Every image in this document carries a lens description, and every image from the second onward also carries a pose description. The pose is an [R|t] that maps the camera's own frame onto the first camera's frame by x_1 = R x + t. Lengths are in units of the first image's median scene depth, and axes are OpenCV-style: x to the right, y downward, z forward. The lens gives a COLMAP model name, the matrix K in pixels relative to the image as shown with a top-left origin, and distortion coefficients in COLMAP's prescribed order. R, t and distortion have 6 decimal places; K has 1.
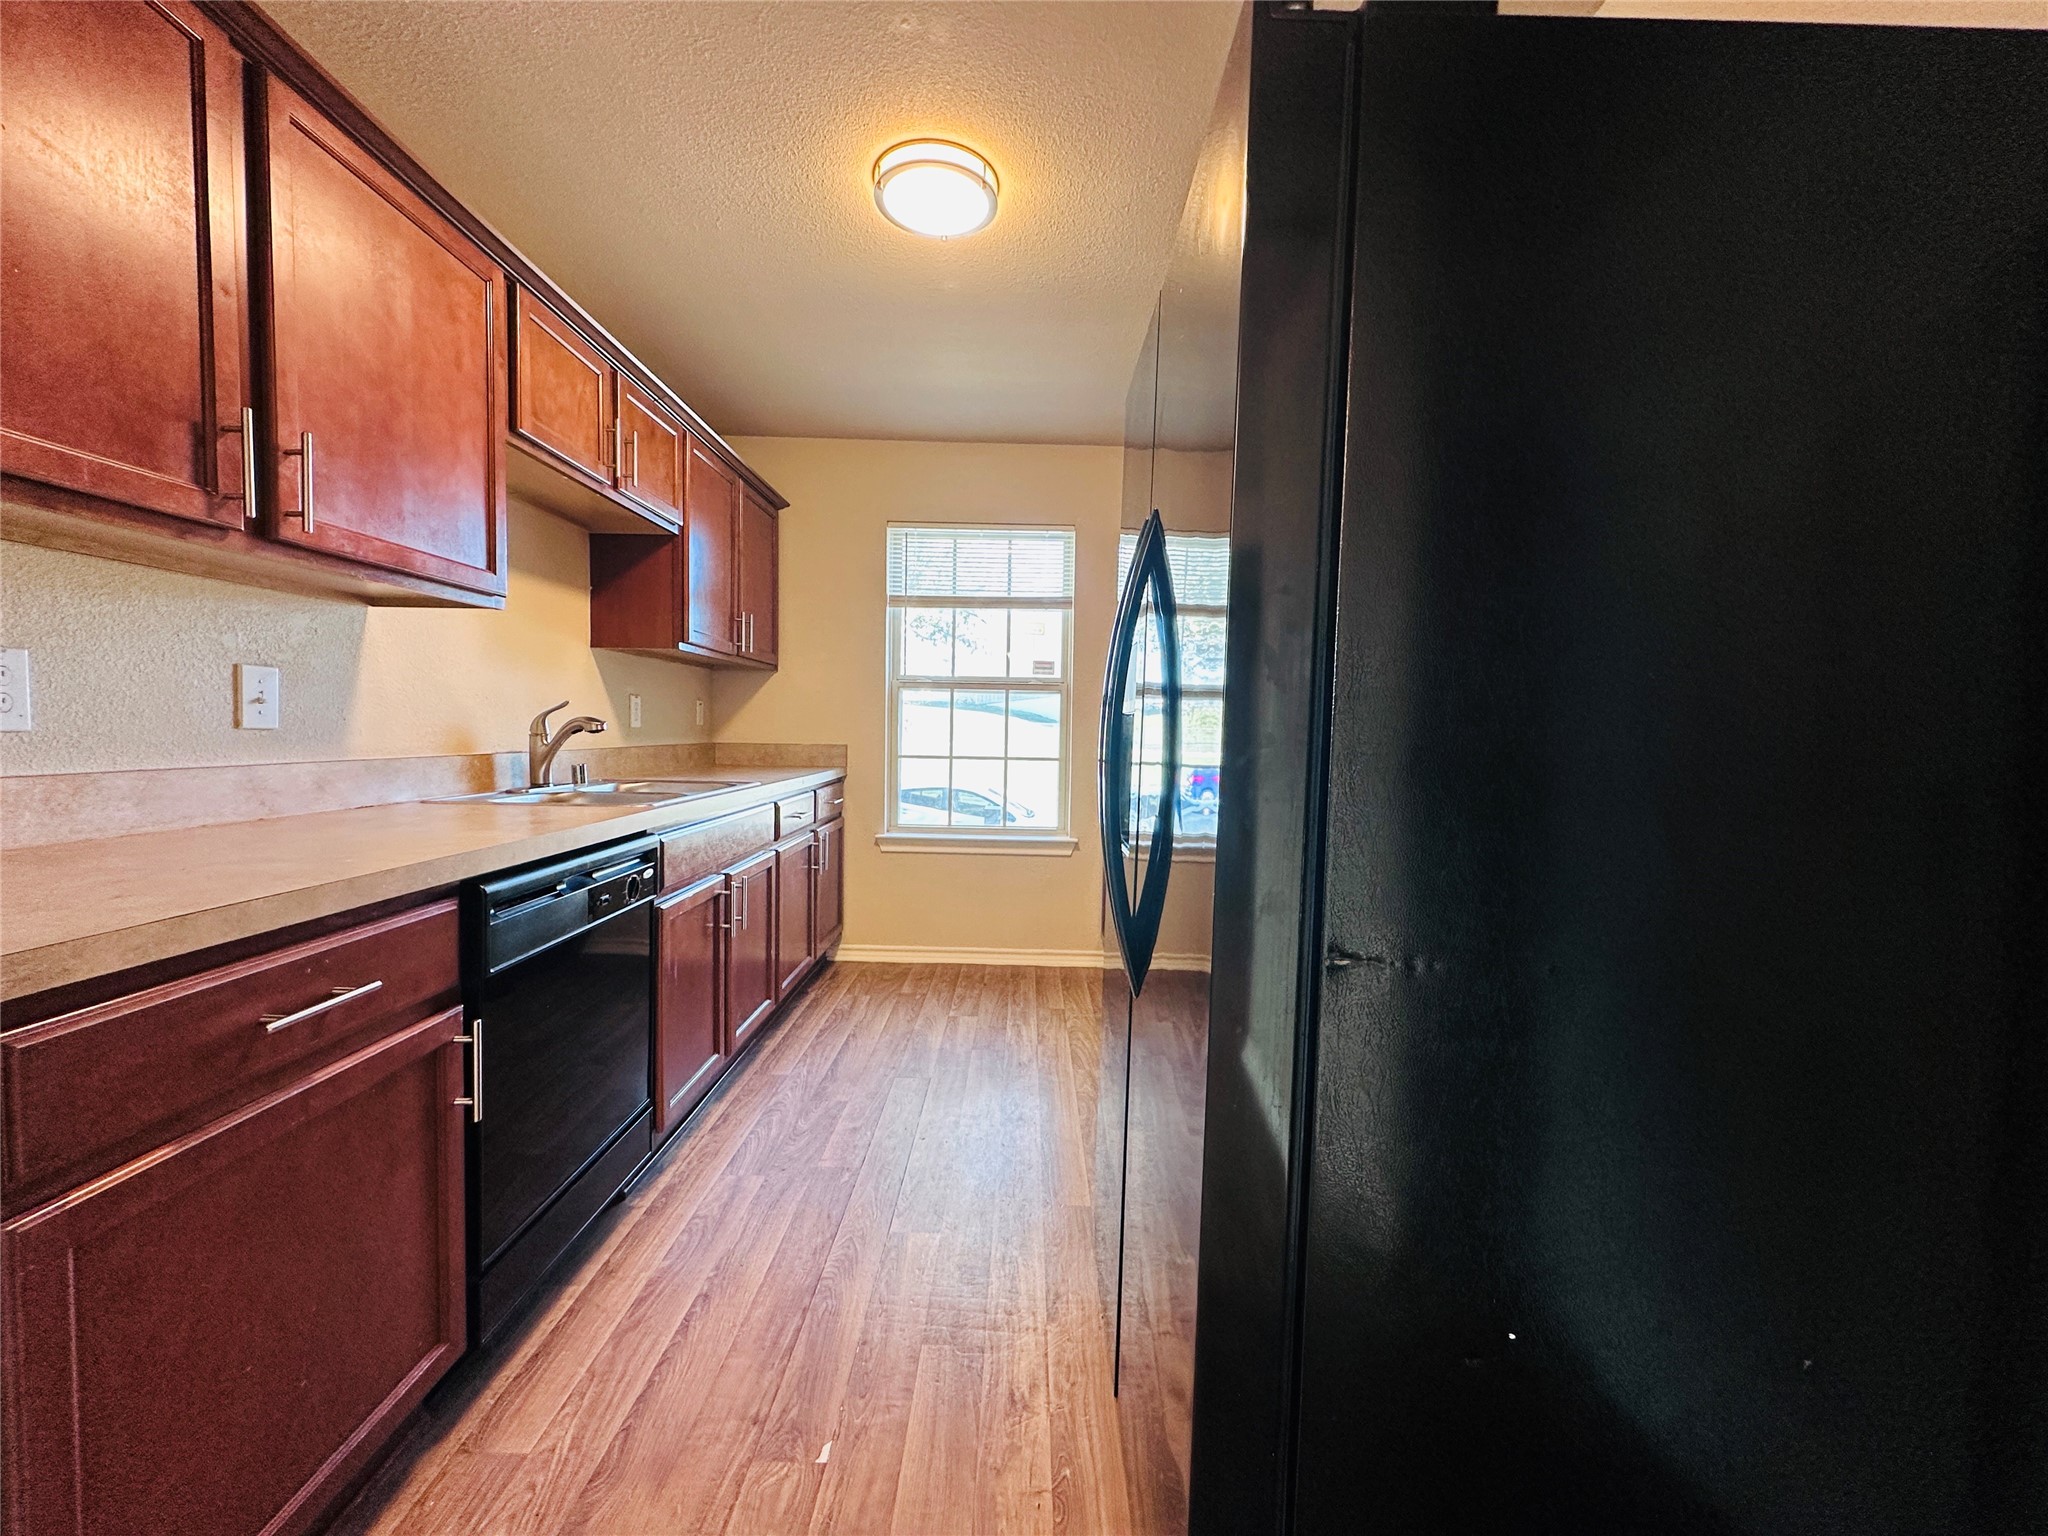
lens RADIAL K [[810.4, 0, 1030.5], [0, 810.4, 770.5], [0, 0, 1]] dist [-0.001155, 0.000685]
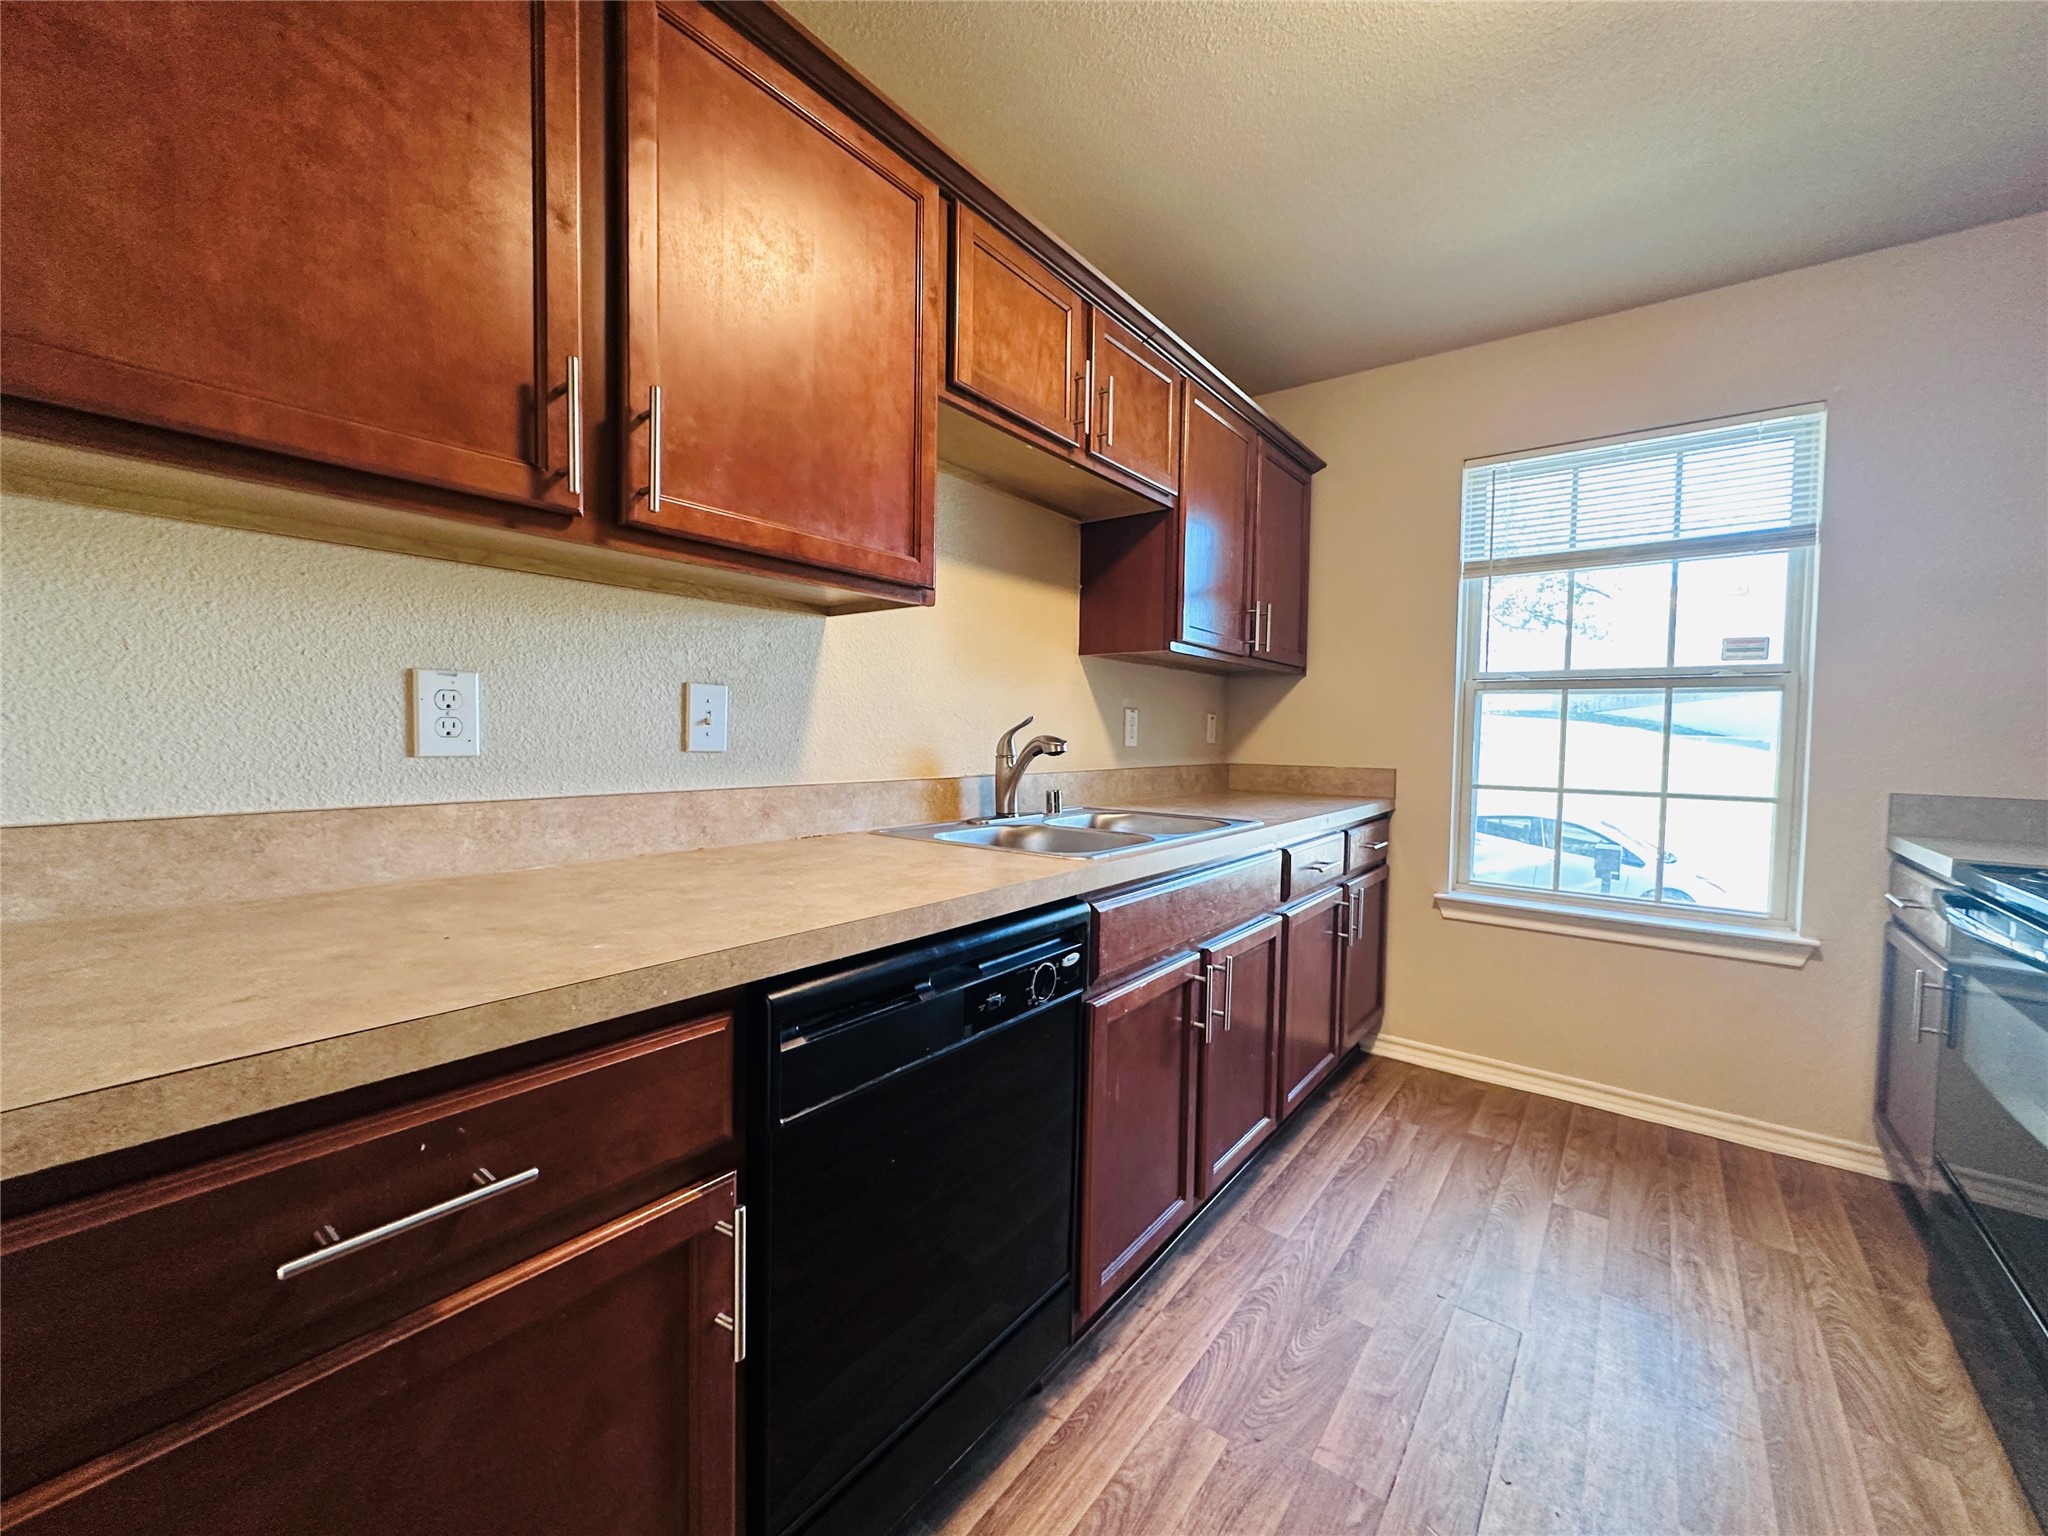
lens RADIAL K [[810.4, 0, 1024.5], [0, 810.4, 761.7], [0, 0, 1]] dist [-0.001155, 0.000685]
pose [[0.786535, 0.017513, -0.617297, -0.057589], [-0.034034, 0.999308, -0.015015, -0.025857], [0.616607, 0.032819, 0.786587, 0.331623]]
